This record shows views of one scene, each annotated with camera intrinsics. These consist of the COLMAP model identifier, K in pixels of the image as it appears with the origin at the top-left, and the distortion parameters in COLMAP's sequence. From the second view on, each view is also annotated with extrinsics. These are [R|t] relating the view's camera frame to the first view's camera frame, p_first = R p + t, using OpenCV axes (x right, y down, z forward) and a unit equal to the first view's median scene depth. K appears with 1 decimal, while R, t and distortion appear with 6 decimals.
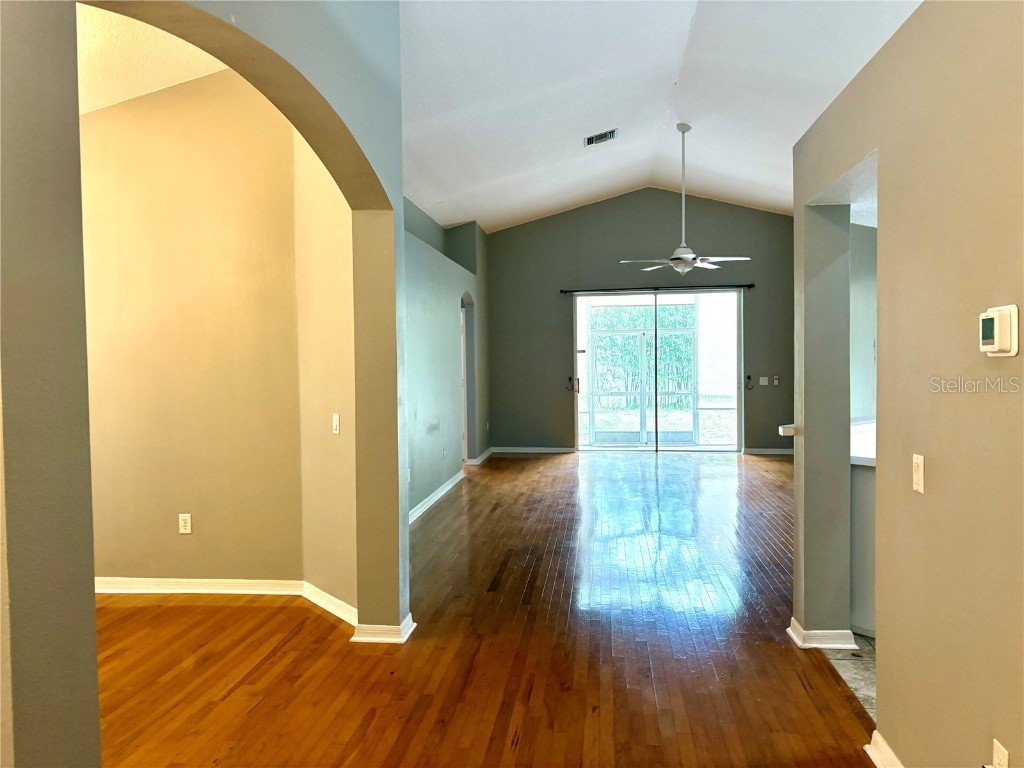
lens RADIAL K [[772.4, 0, 512.1], [0, 772.4, 383.1], [0, 0, 1]] dist [0.001671, -0.000282]
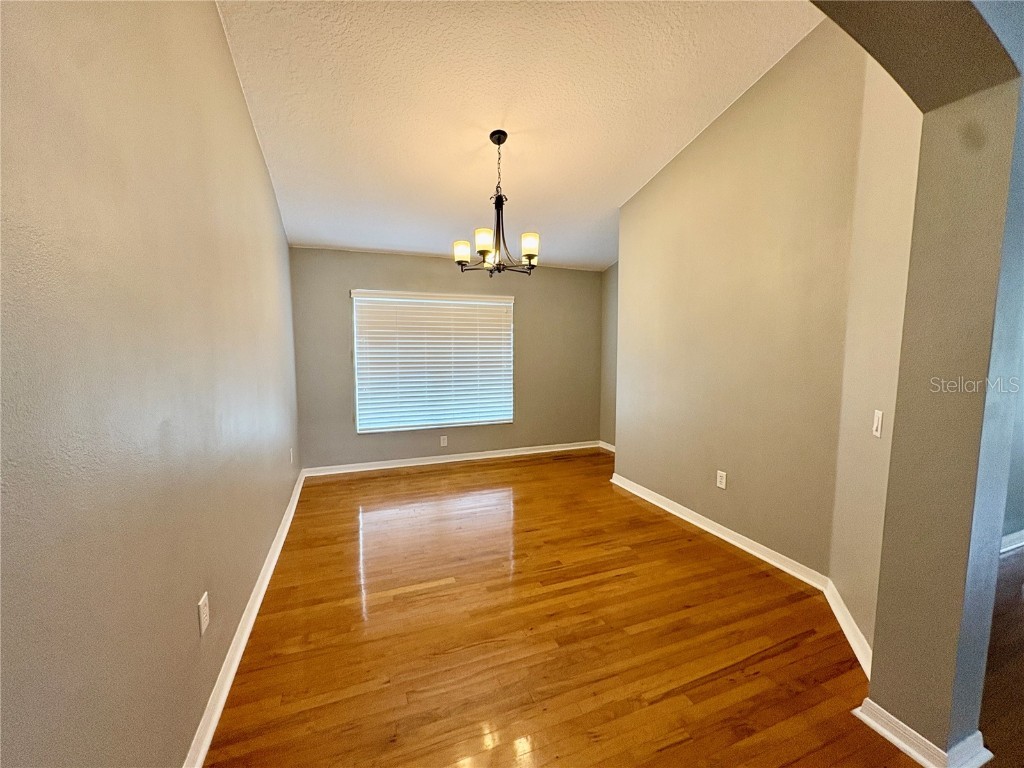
lens RADIAL K [[410.1, 0, 514.0], [0, 410.1, 381.0], [0, 0, 1]] dist [-0.000301, 0.000157]
pose [[0.476609, 0.091461, -0.874345, -0.045955], [-0.038402, 0.995790, 0.083231, -0.012240], [0.878276, -0.006092, 0.478114, 0.521709]]
